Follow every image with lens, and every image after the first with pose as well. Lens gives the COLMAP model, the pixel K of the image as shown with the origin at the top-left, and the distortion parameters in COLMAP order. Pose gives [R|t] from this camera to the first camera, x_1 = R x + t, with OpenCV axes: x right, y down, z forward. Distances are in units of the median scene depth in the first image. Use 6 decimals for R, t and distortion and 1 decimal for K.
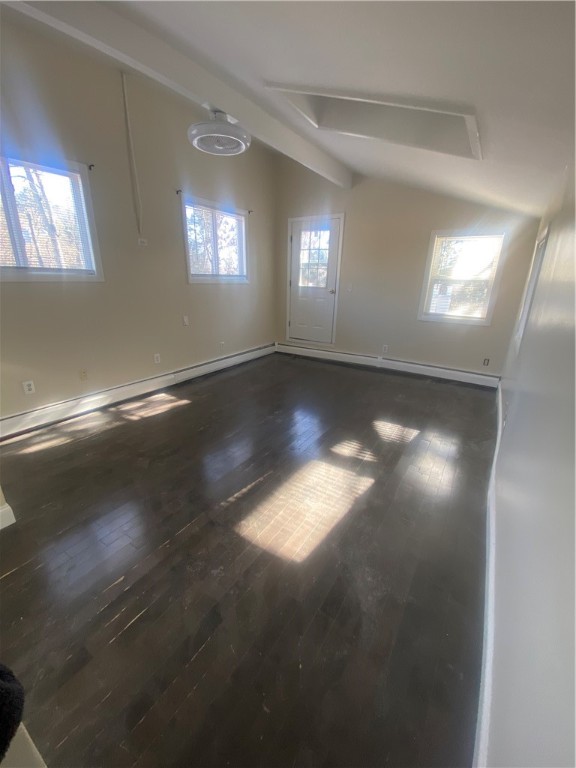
lens RADIAL K [[307.9, 0, 288.0], [0, 307.9, 384.0], [0, 0, 1]] dist [0.022576, -0.022961]
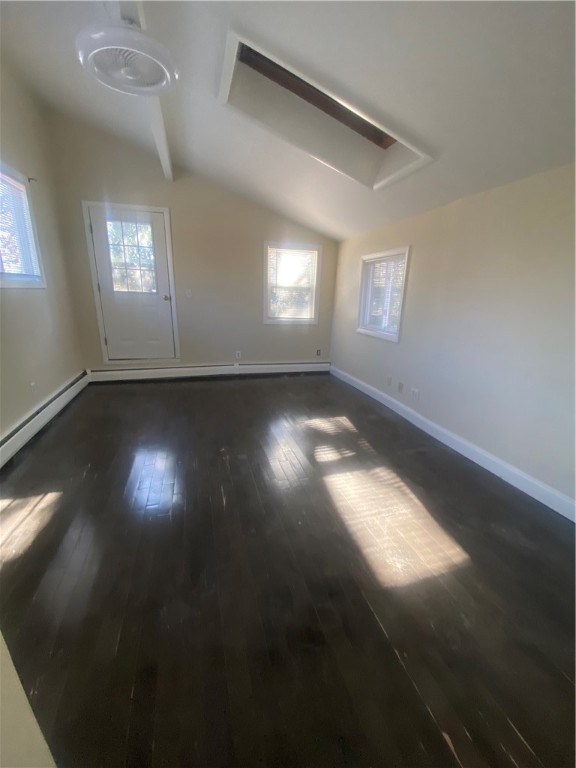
lens RADIAL K [[307.9, 0, 288.0], [0, 307.9, 384.0], [0, 0, 1]] dist [0.022576, -0.022961]
pose [[0.658812, -0.215458, 0.720794, -0.312878], [0.228662, 0.970131, 0.080991, -0.066349], [-0.716715, 0.111461, 0.688401, 0.212677]]
